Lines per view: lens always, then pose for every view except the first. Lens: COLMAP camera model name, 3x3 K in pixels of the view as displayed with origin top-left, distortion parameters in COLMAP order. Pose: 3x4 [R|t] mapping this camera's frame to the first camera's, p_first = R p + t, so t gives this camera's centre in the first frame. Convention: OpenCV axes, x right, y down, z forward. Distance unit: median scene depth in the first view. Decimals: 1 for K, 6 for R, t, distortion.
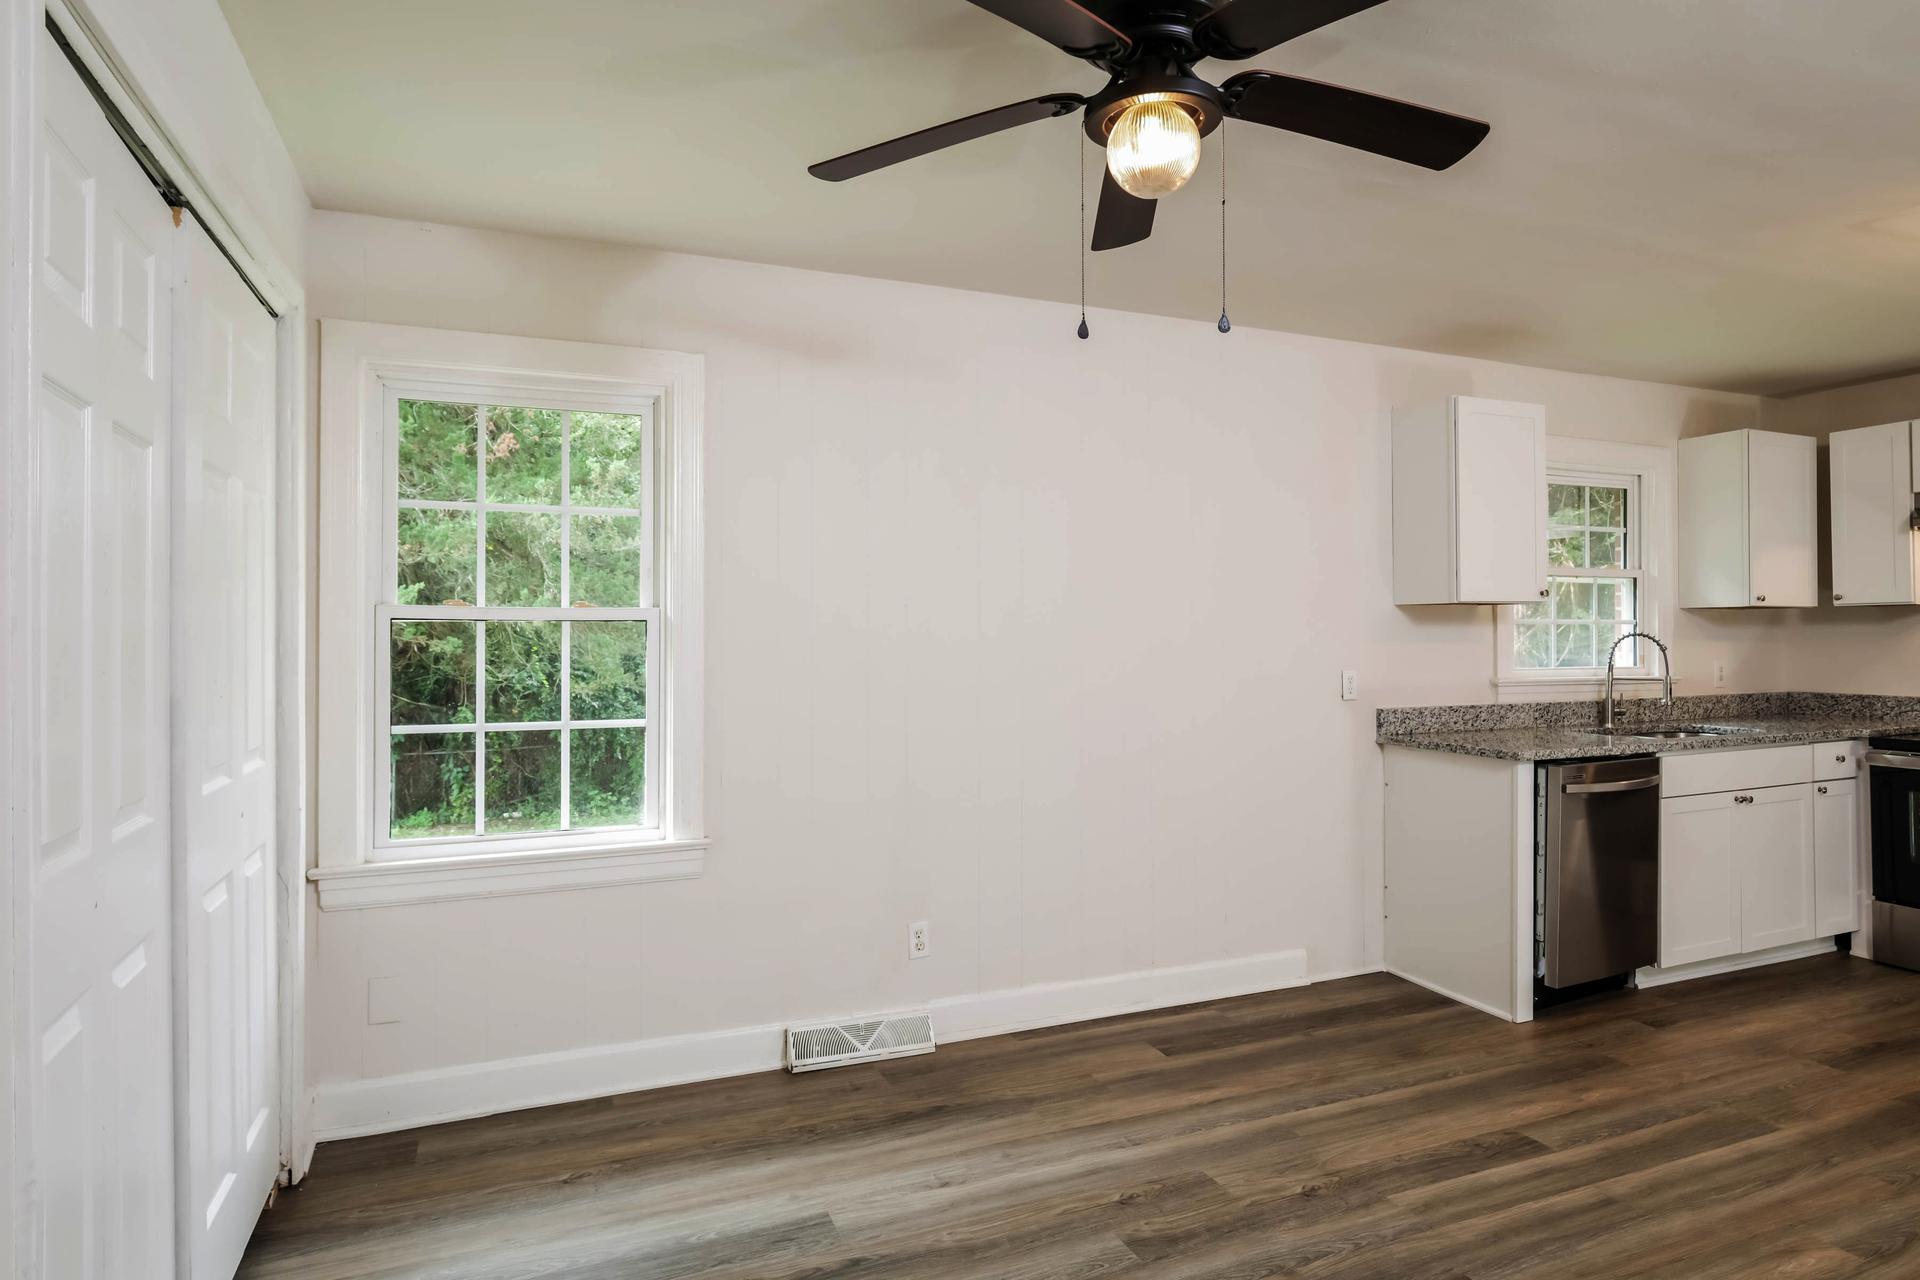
lens RADIAL K [[1078.5, 0, 965.2], [0, 1078.5, 623.0], [0, 0, 1]] dist [-0.017819, 0.004003]
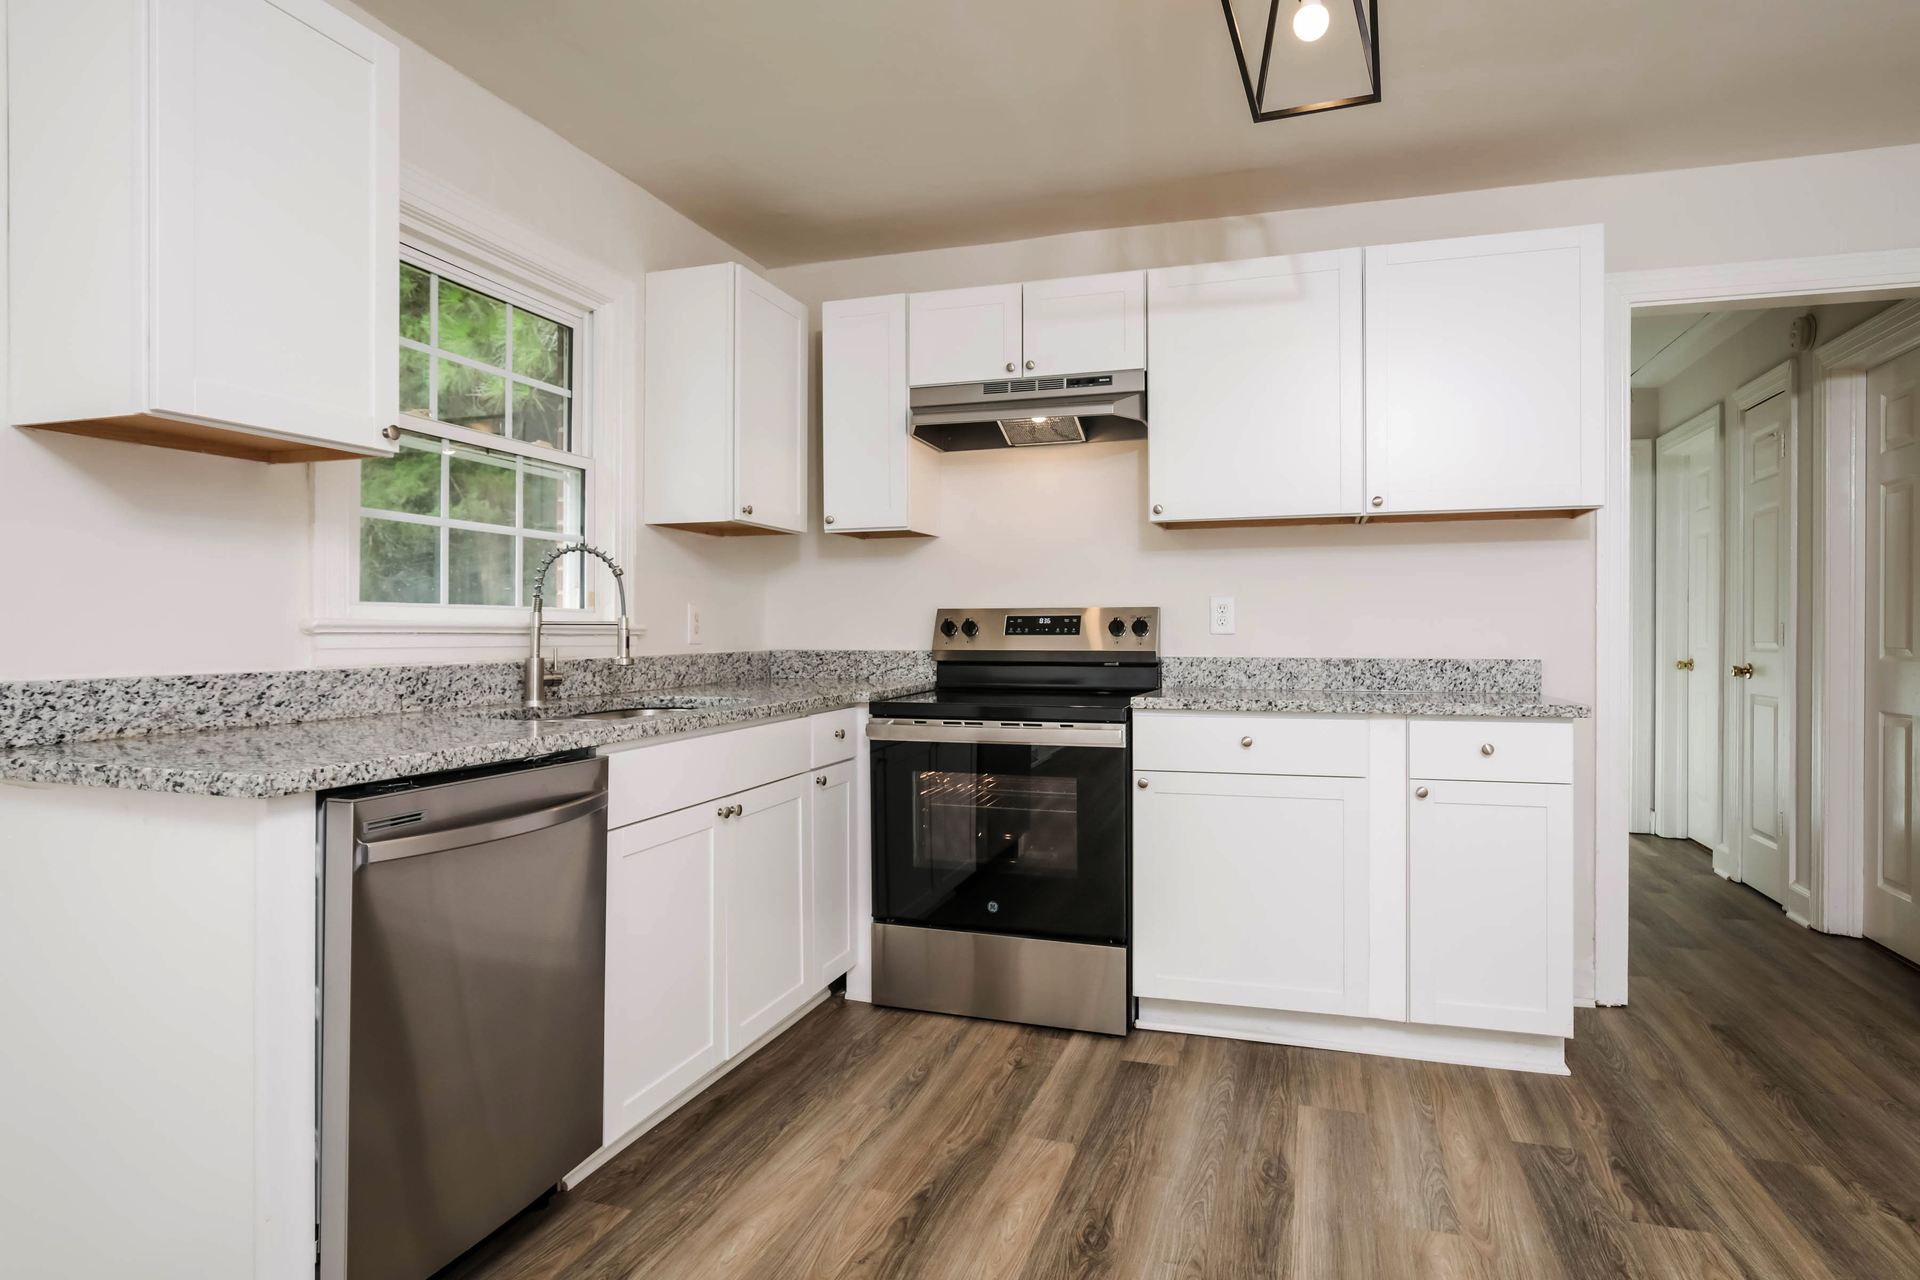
lens RADIAL K [[1078.5, 0, 954.8], [0, 1078.5, 638.1], [0, 0, 1]] dist [-0.017819, 0.004003]
pose [[0.654862, -0.002330, 0.755744, 0.307058], [-0.010893, 0.999862, 0.012522, 0.050051], [-0.755670, -0.016432, 0.654747, 0.443631]]
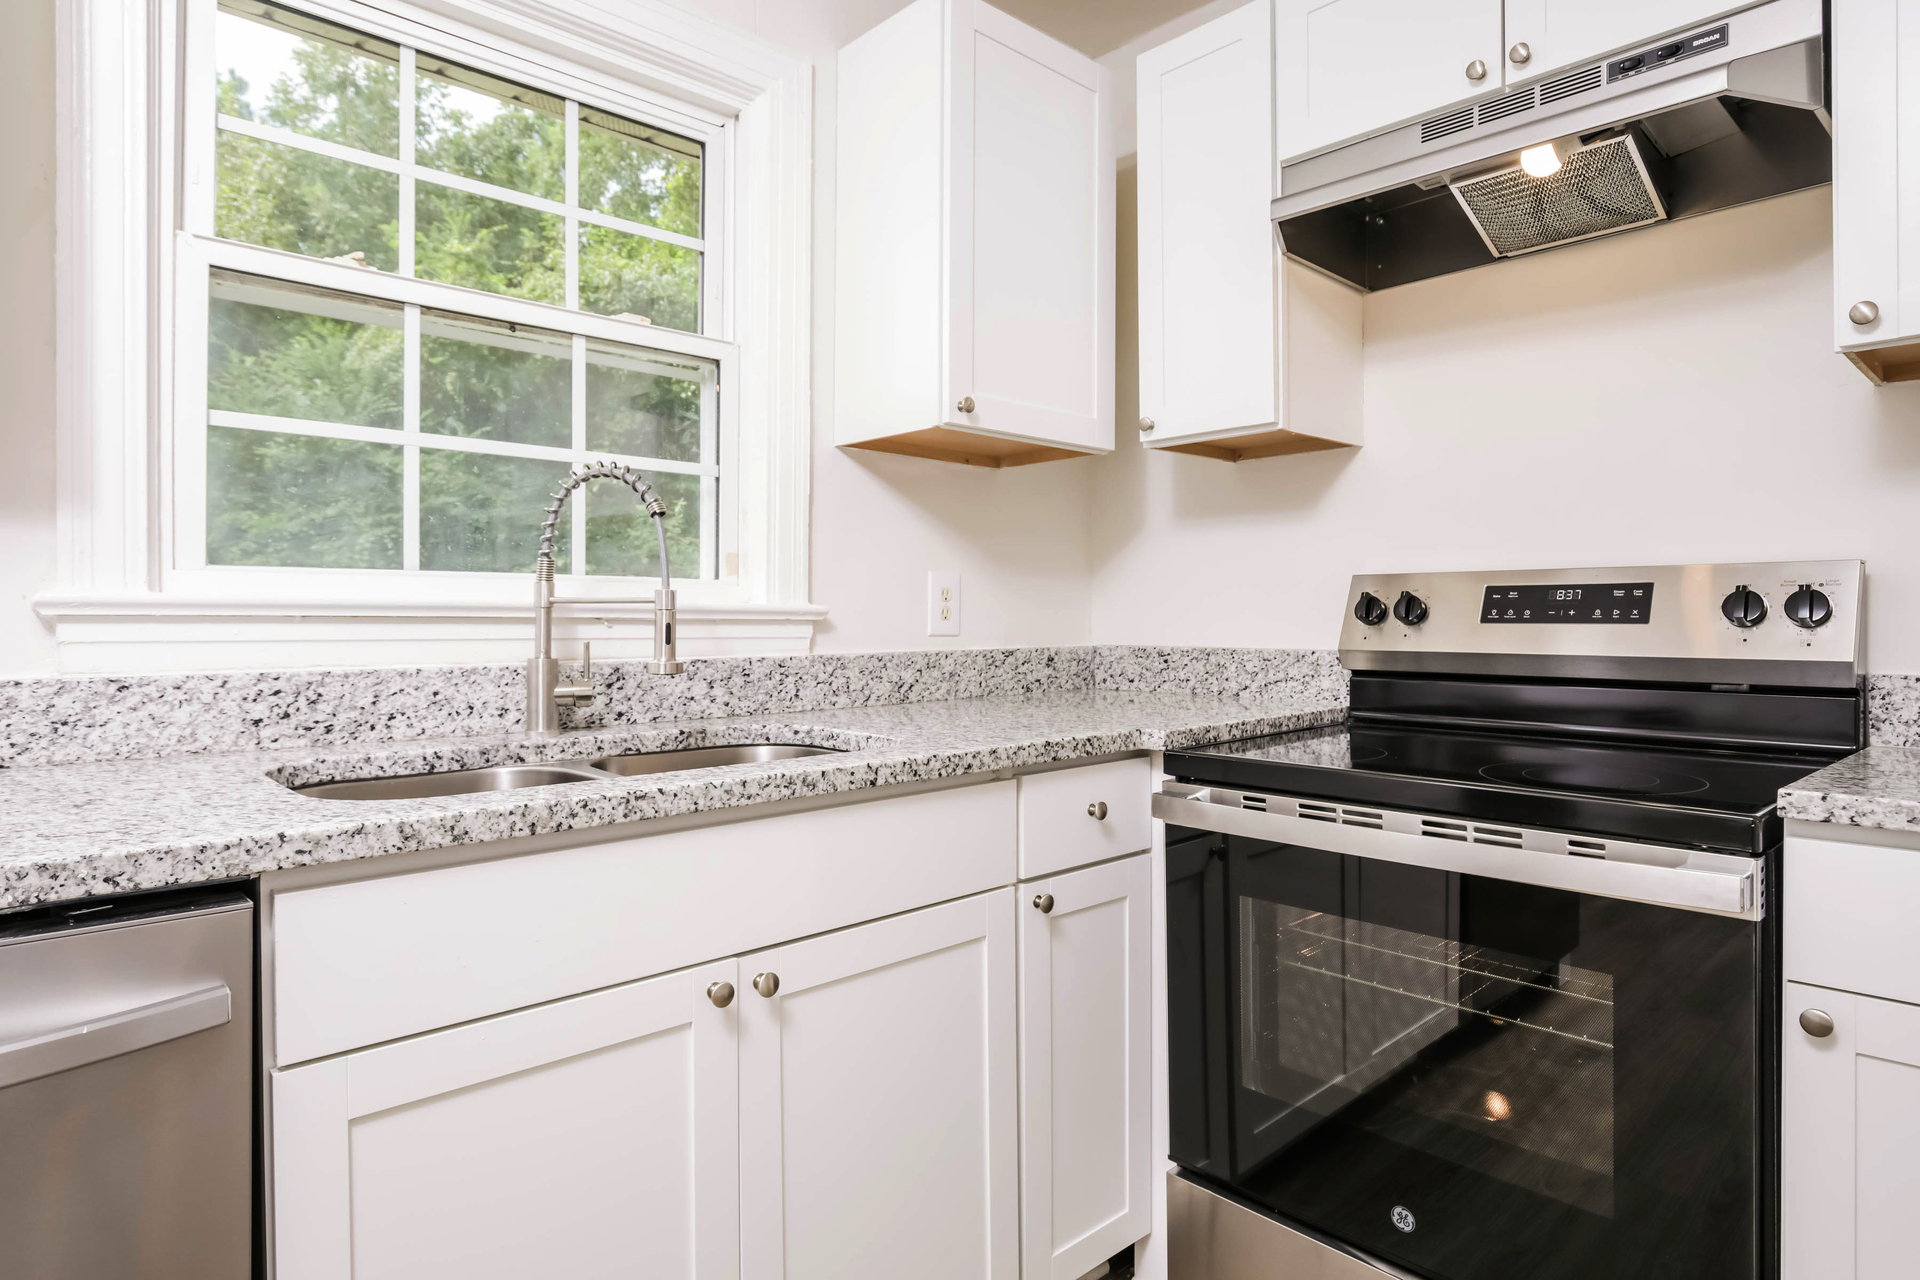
lens RADIAL K [[1078.5, 0, 964.2], [0, 1078.5, 622.0], [0, 0, 1]] dist [-0.017819, 0.004003]
pose [[0.936291, 0.002360, 0.351218, 0.605160], [-0.008027, 0.999860, 0.014679, 0.052477], [-0.351134, -0.016563, 0.936179, 0.624270]]
